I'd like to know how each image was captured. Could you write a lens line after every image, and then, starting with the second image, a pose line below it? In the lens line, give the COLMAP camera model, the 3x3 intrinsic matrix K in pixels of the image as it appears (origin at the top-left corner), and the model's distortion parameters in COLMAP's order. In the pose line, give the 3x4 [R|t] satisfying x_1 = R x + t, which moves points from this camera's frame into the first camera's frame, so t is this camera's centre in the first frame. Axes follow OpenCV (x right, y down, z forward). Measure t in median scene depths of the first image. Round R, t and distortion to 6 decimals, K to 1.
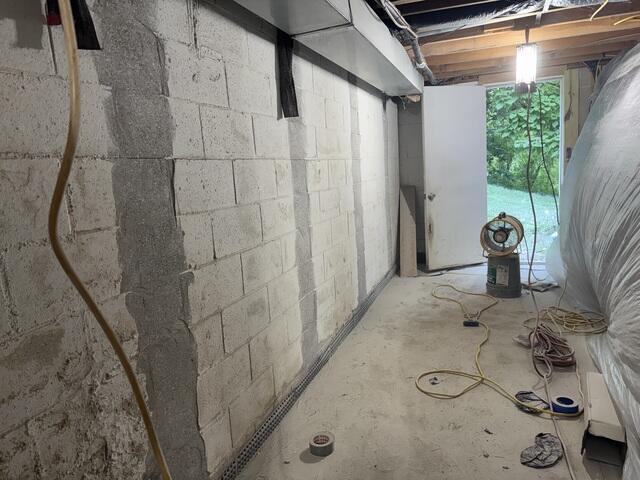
lens RADIAL K [[442.6, 0, 318.3], [0, 442.6, 243.2], [0, 0, 1]] dist [0.062985, -0.088848]
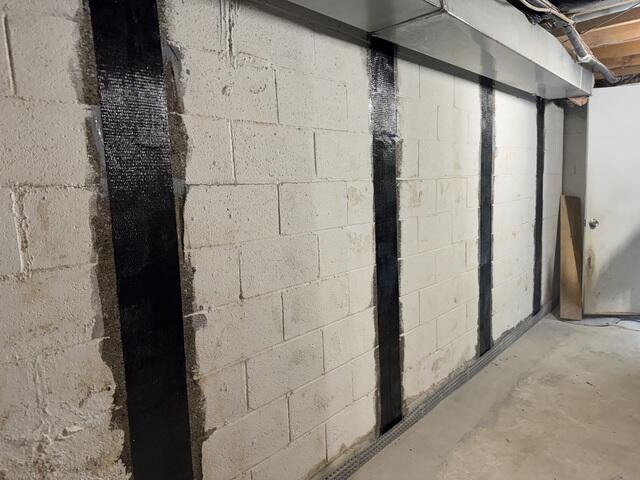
lens RADIAL K [[435.0, 0, 330.3], [0, 435.0, 243.4], [0, 0, 1]] dist [0.076837, -0.098235]
pose [[0.932446, 0.075649, -0.353302, 0.226894], [-0.080181, 0.996779, 0.001813, -0.090628], [0.352301, 0.026638, 0.935508, 0.275697]]
